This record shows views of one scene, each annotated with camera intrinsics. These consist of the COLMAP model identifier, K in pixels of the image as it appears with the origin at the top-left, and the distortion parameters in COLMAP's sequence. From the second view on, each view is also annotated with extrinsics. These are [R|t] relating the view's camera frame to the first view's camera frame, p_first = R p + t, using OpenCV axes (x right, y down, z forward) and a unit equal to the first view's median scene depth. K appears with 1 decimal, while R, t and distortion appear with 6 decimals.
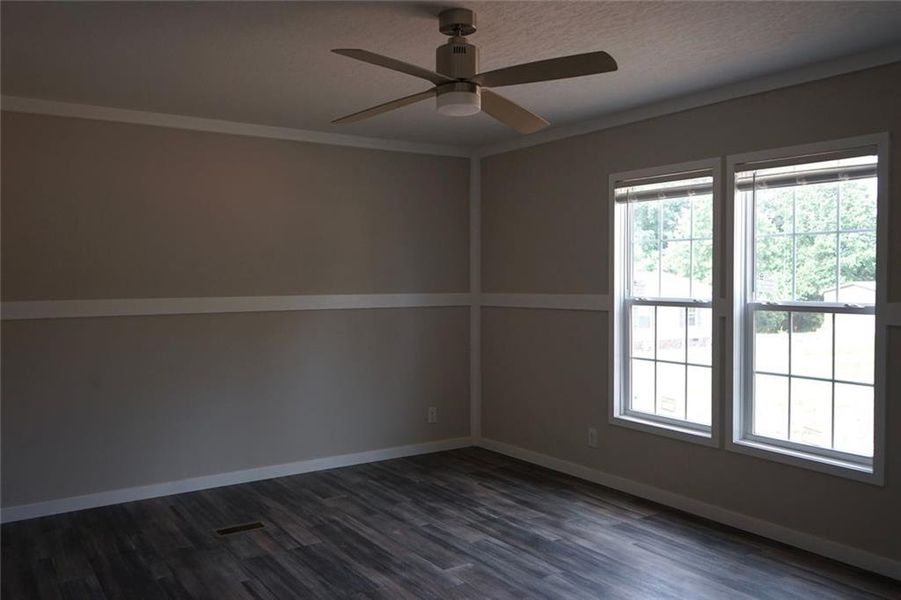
lens RADIAL K [[750.2, 0, 450.8], [0, 750.2, 316.6], [0, 0, 1]] dist [0.032900, 0.025118]
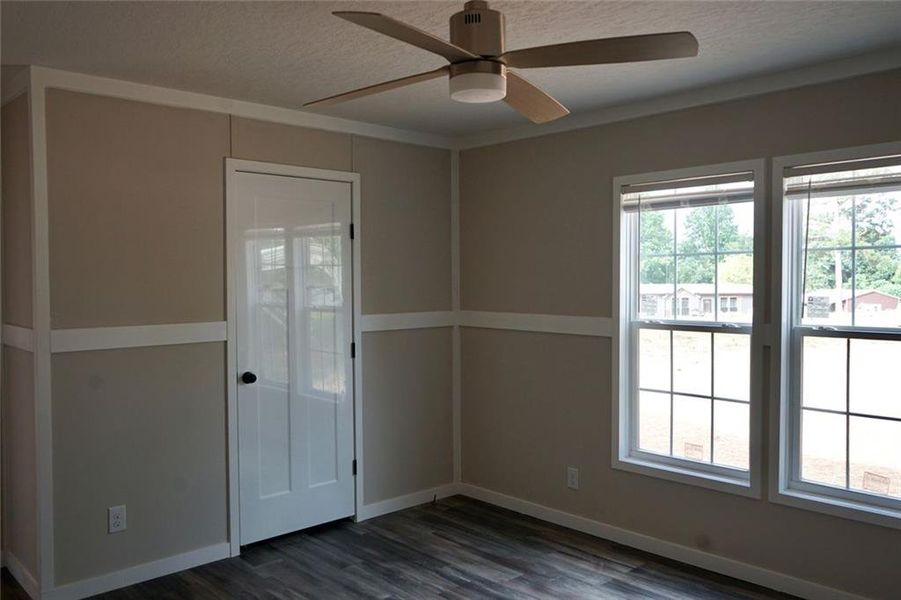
lens RADIAL K [[750.2, 0, 443.1], [0, 750.2, 308.4], [0, 0, 1]] dist [0.032900, 0.025118]
pose [[0.986239, 0.006216, 0.165209, -0.107604], [-0.000750, 0.999451, -0.033123, -0.008838], [-0.165324, 0.032543, 0.985702, 0.161192]]
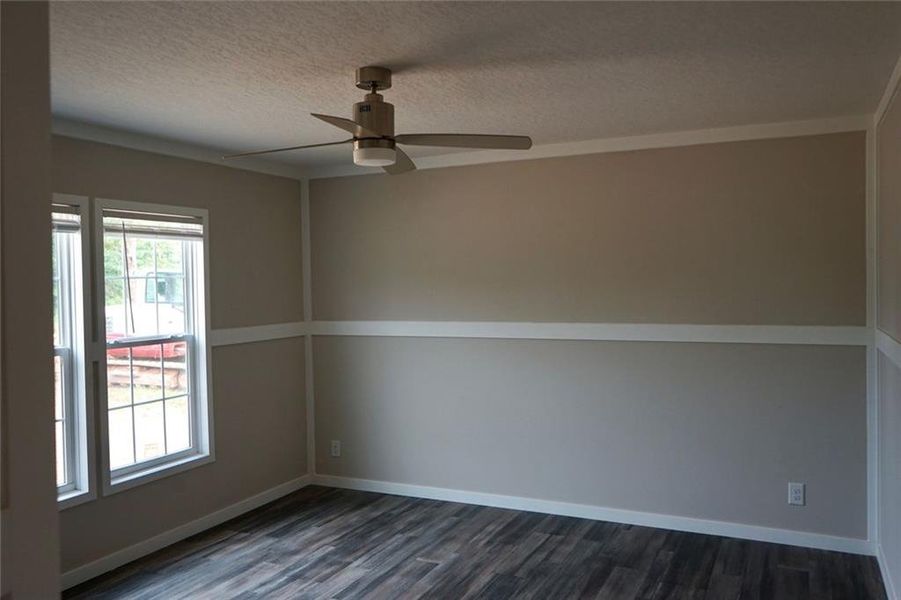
lens RADIAL K [[750.2, 0, 456.3], [0, 750.2, 295.4], [0, 0, 1]] dist [0.032900, 0.025118]
pose [[-0.518100, 0.026229, 0.854918, -0.958691], [0.105097, 0.993908, 0.033198, -0.086796], [-0.848838, 0.107050, -0.517700, 1.465469]]
